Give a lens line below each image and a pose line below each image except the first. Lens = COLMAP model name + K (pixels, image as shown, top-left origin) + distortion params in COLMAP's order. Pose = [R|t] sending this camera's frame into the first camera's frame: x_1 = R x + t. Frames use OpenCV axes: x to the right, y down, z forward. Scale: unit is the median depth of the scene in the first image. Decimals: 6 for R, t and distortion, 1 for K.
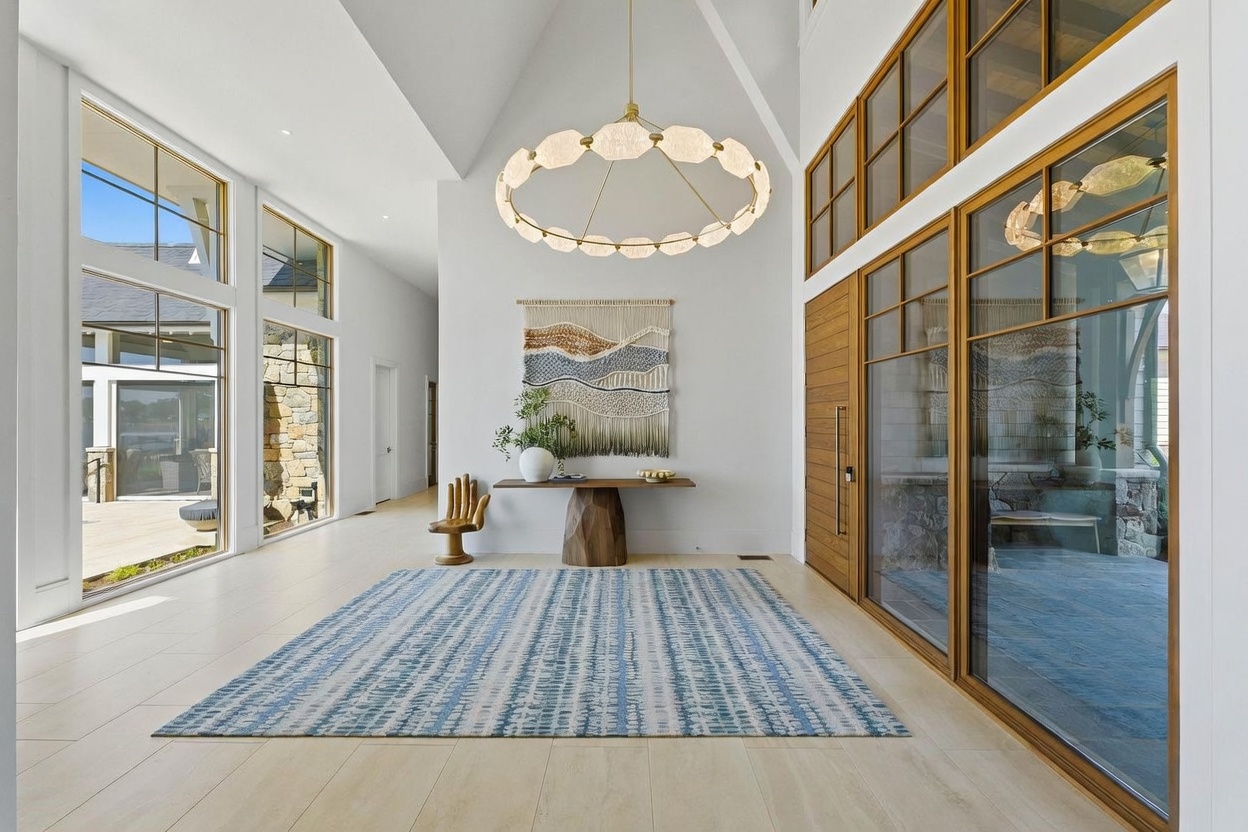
lens RADIAL K [[519.5, 0, 624.0], [0, 519.5, 416.0], [0, 0, 1]] dist [-0.001167, 0.000000]
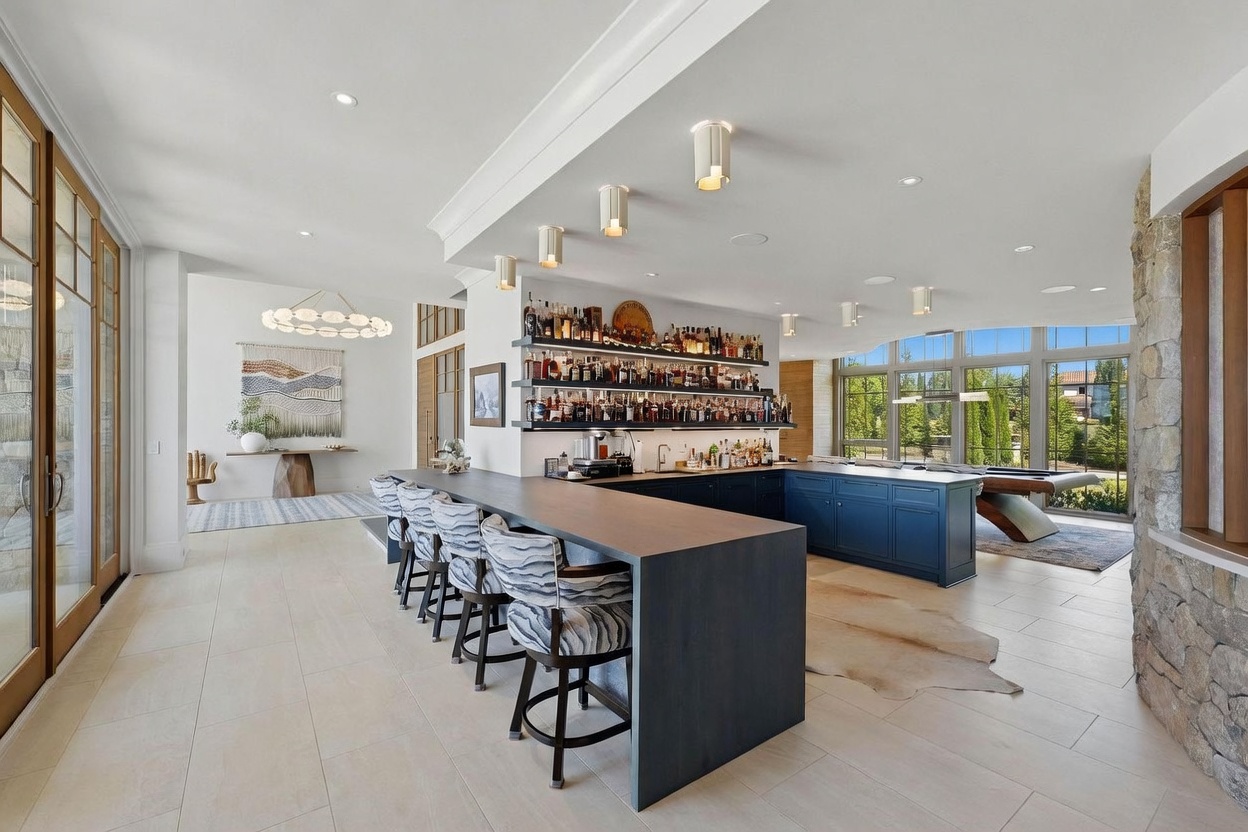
lens RADIAL K [[519.5, 0, 624.0], [0, 519.5, 416.0], [0, 0, 1]] dist [-0.001167, 0.000000]
pose [[0.799573, 0.007551, 0.600521, -0.218554], [-0.005621, 0.999971, -0.005089, 0.008999], [-0.600542, 0.000694, 0.799593, -1.073275]]
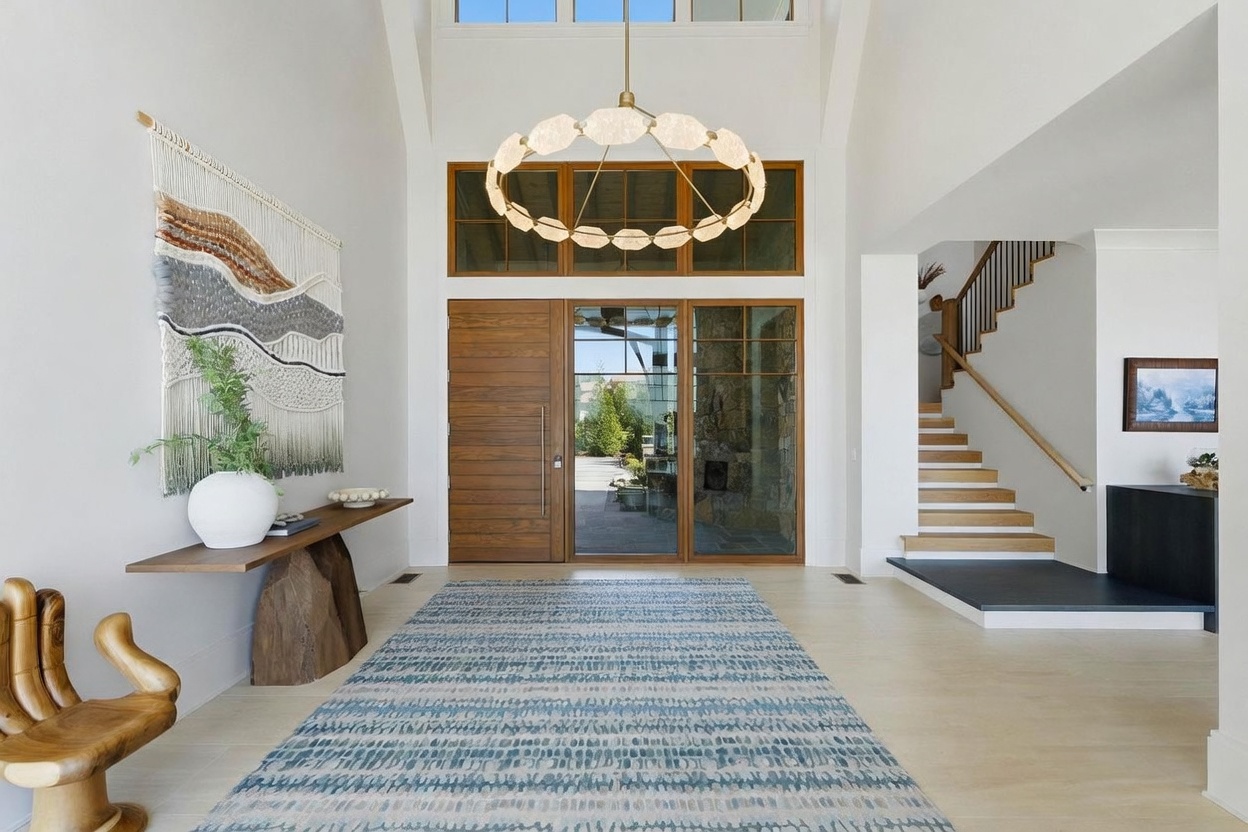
lens RADIAL K [[543.8, 0, 620.4], [0, 543.8, 425.6], [0, 0, 1]] dist [-0.000803, -0.000072]
pose [[-0.009895, -0.003088, 0.999946, -0.654265], [-0.004162, 0.999987, 0.003047, 0.016215], [-0.999942, -0.004132, -0.009908, 0.659685]]
